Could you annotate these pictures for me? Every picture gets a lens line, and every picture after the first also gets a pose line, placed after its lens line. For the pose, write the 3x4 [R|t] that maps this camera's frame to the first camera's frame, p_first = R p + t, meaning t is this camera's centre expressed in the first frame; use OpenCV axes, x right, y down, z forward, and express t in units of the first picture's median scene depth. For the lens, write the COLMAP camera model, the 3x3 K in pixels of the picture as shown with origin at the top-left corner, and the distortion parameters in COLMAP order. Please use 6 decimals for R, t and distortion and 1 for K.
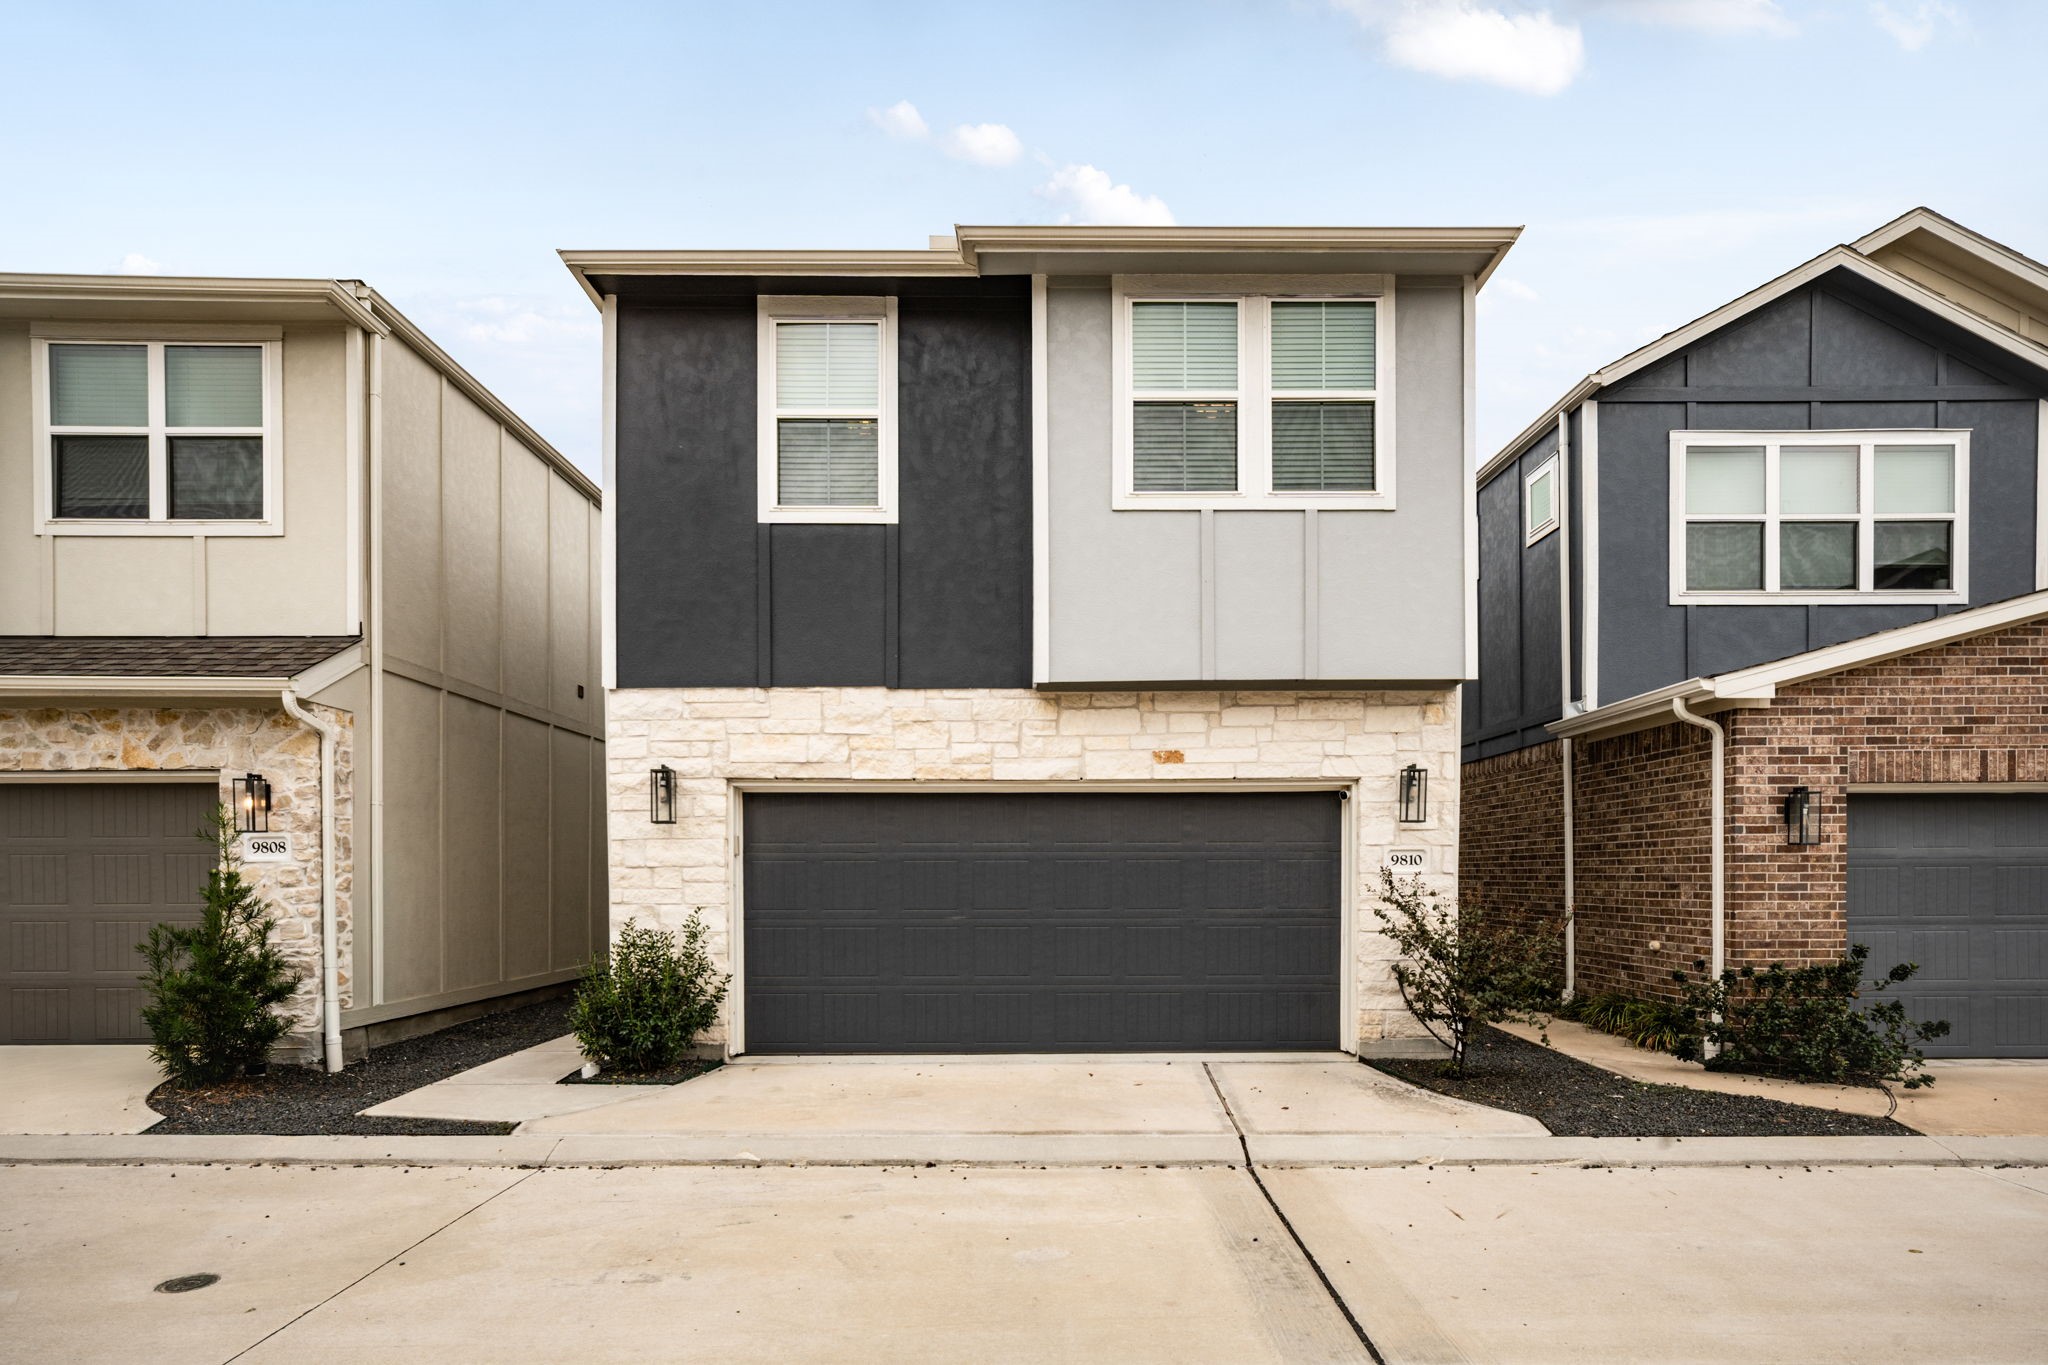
lens RADIAL K [[1118.1, 0, 1024.0], [0, 1118.1, 682.5], [0, 0, 1]] dist [-0.006796, 0.008980]
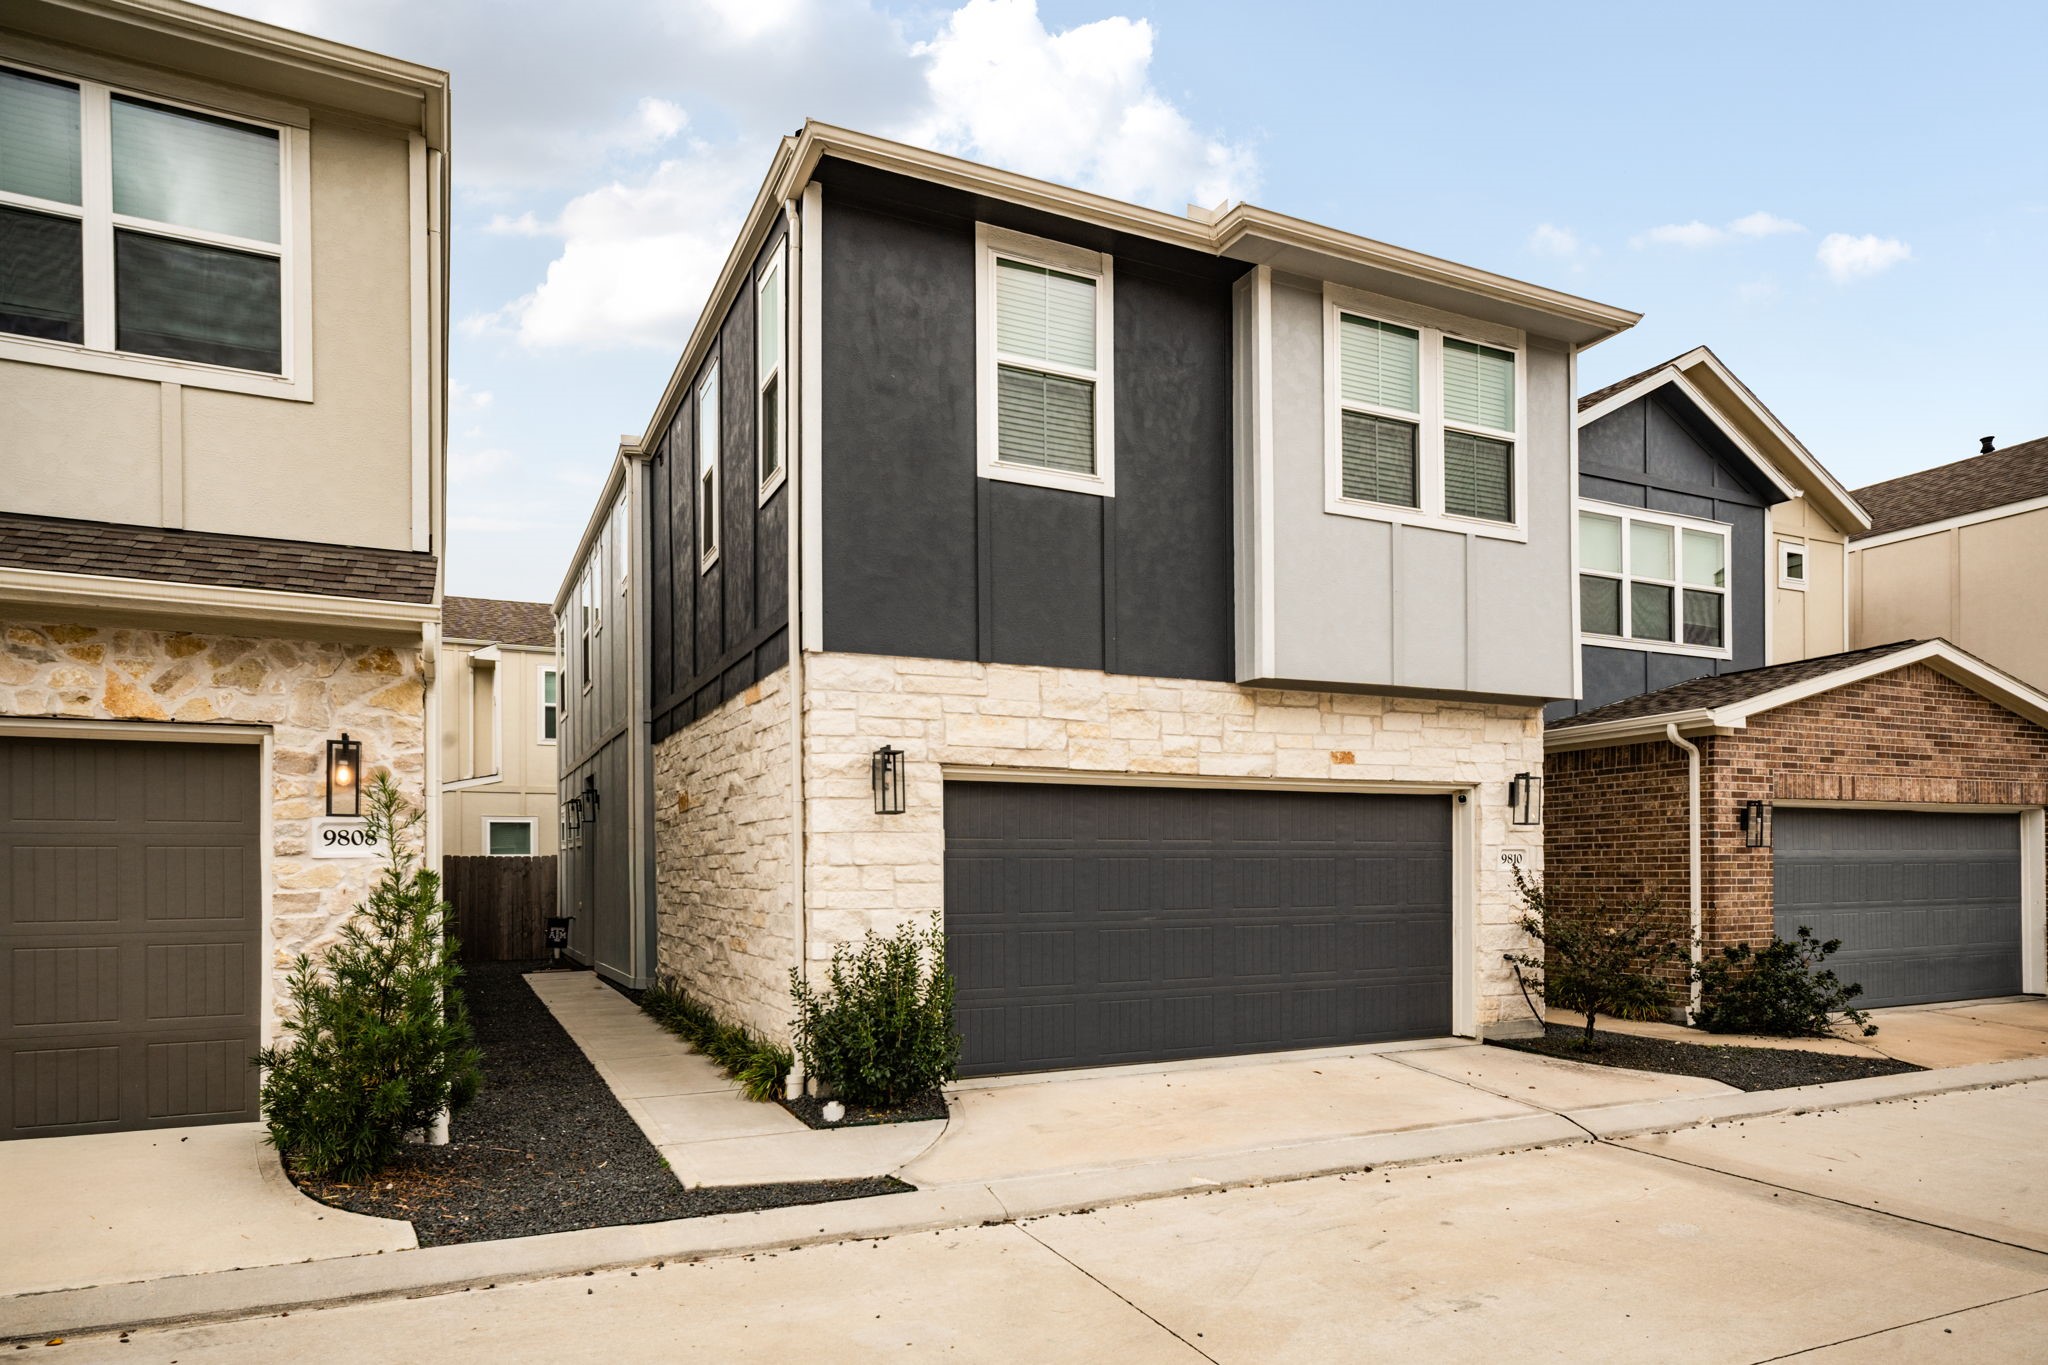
lens RADIAL K [[1174.8, 0, 1017.9], [0, 1174.8, 662.4], [0, 0, 1]] dist [0.001707, 0.000804]
pose [[0.910543, 0.070028, 0.407441, -0.587114], [-0.065838, 0.997534, -0.024314, 0.025217], [-0.408139, -0.004686, 0.912908, 0.136904]]
